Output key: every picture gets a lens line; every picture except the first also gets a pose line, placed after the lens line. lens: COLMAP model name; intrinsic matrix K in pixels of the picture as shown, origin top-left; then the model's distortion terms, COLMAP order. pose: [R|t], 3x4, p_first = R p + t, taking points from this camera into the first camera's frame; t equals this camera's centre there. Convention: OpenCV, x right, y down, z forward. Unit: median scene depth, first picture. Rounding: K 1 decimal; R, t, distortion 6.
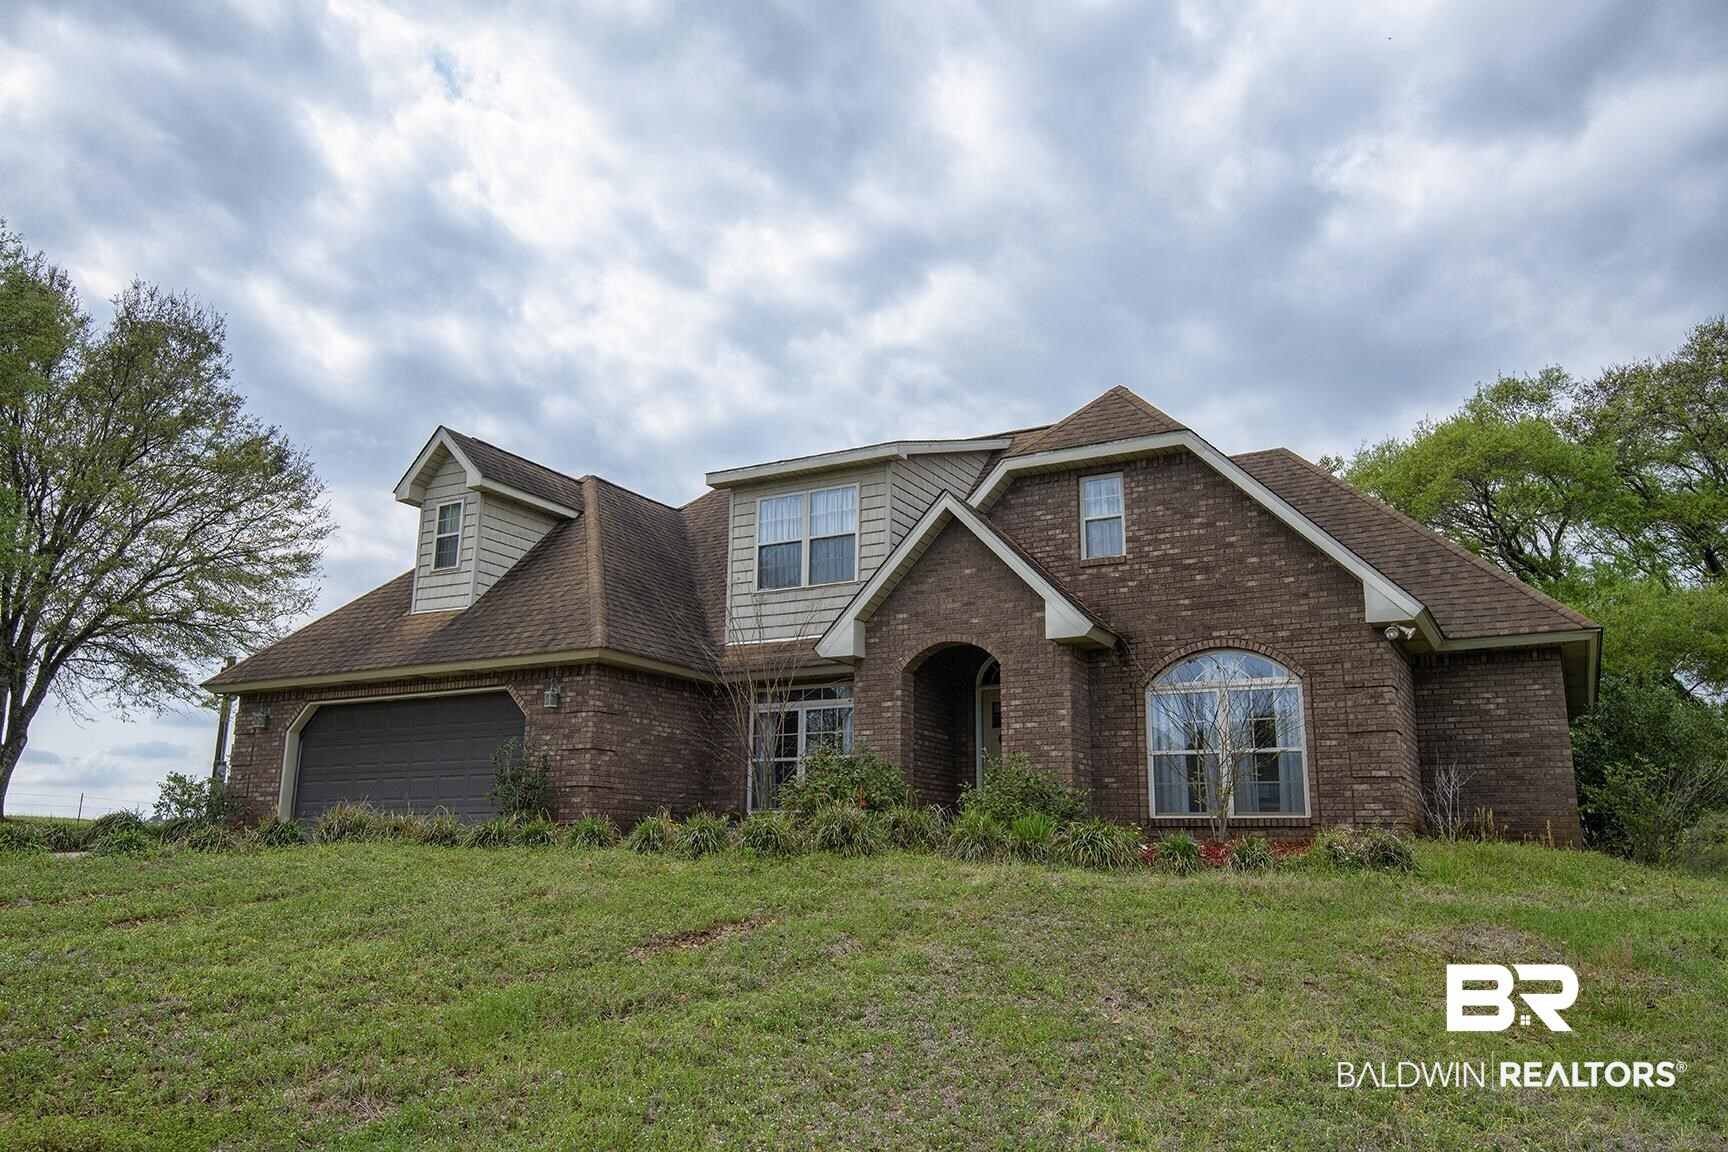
lens RADIAL K [[1286.5, 0, 864.6], [0, 1286.5, 573.6], [0, 0, 1]] dist [0.024898, -0.000138]
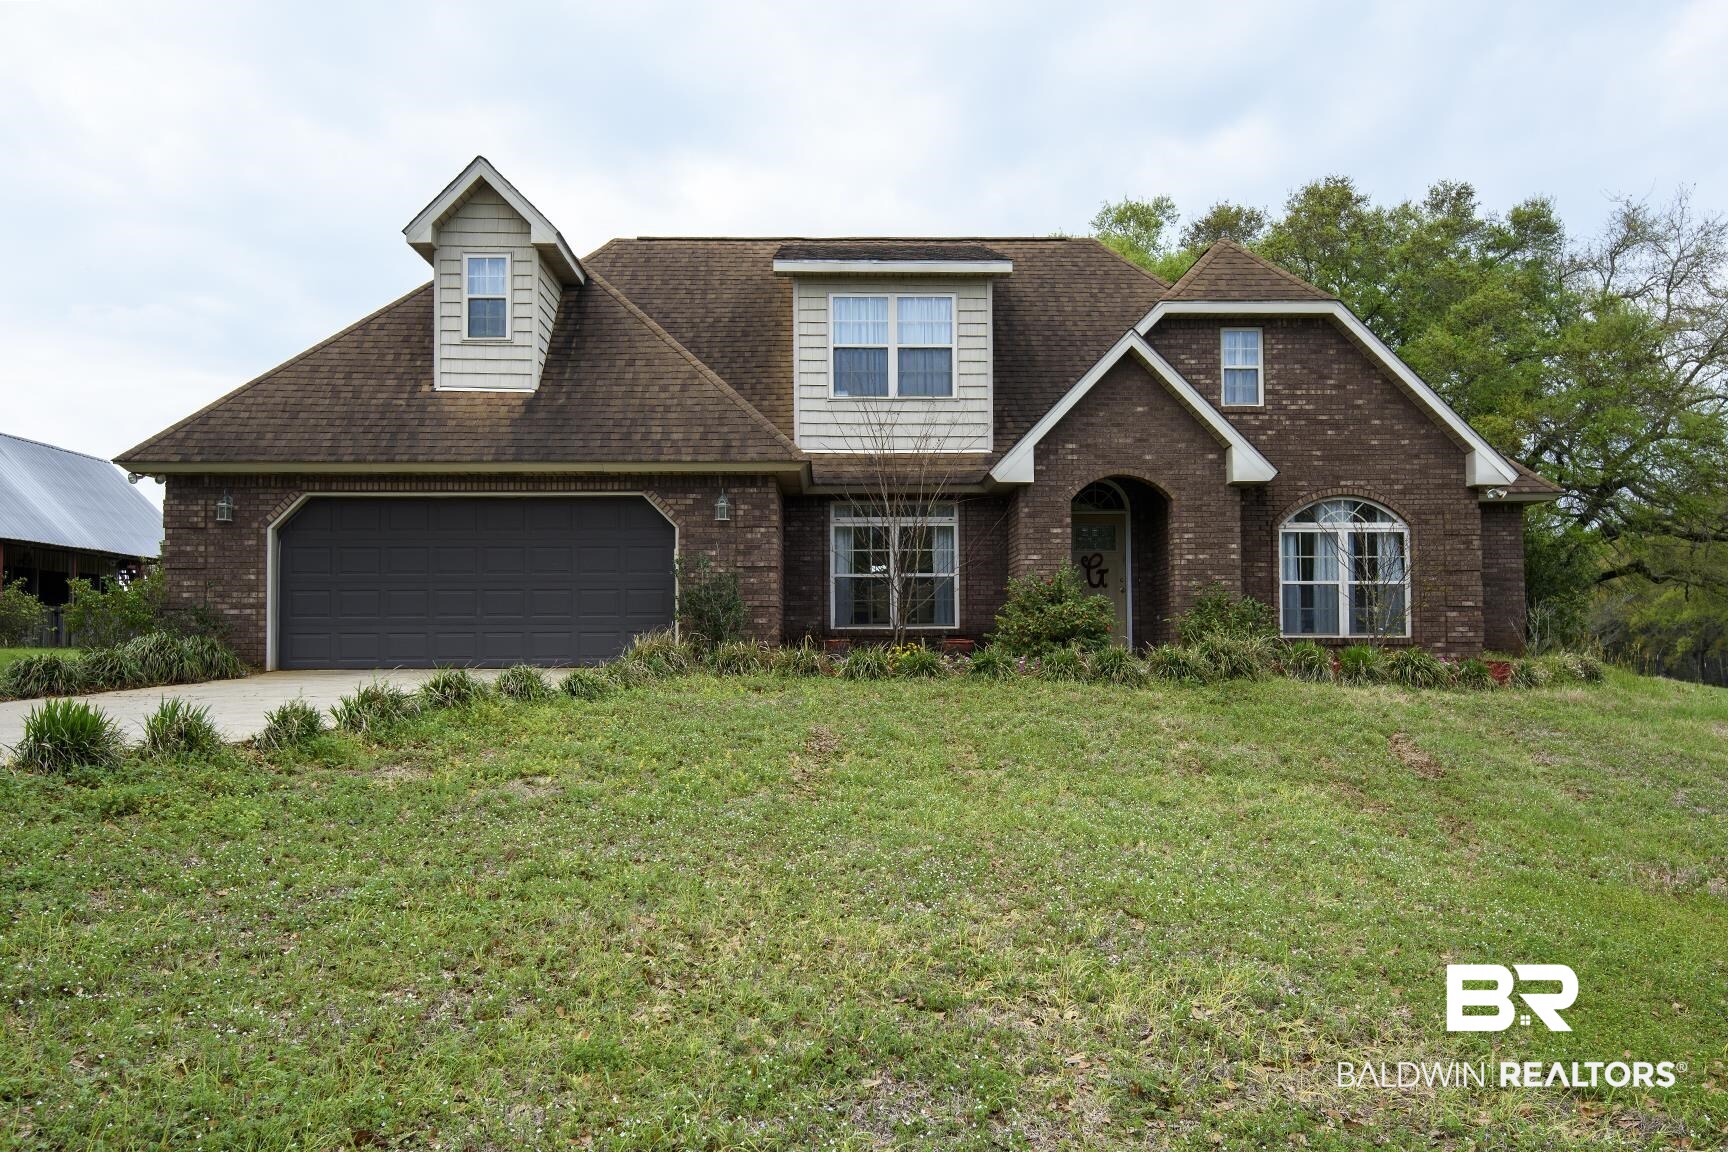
lens RADIAL K [[1492.6, 0, 863.7], [0, 1492.6, 578.4], [0, 0, 1]] dist [0.027998, 0.000398]
pose [[0.856213, 0.008342, 0.516556, -0.742328], [-0.101835, 0.982977, 0.152922, -0.029367], [-0.506487, -0.183537, 0.842487, 0.055707]]
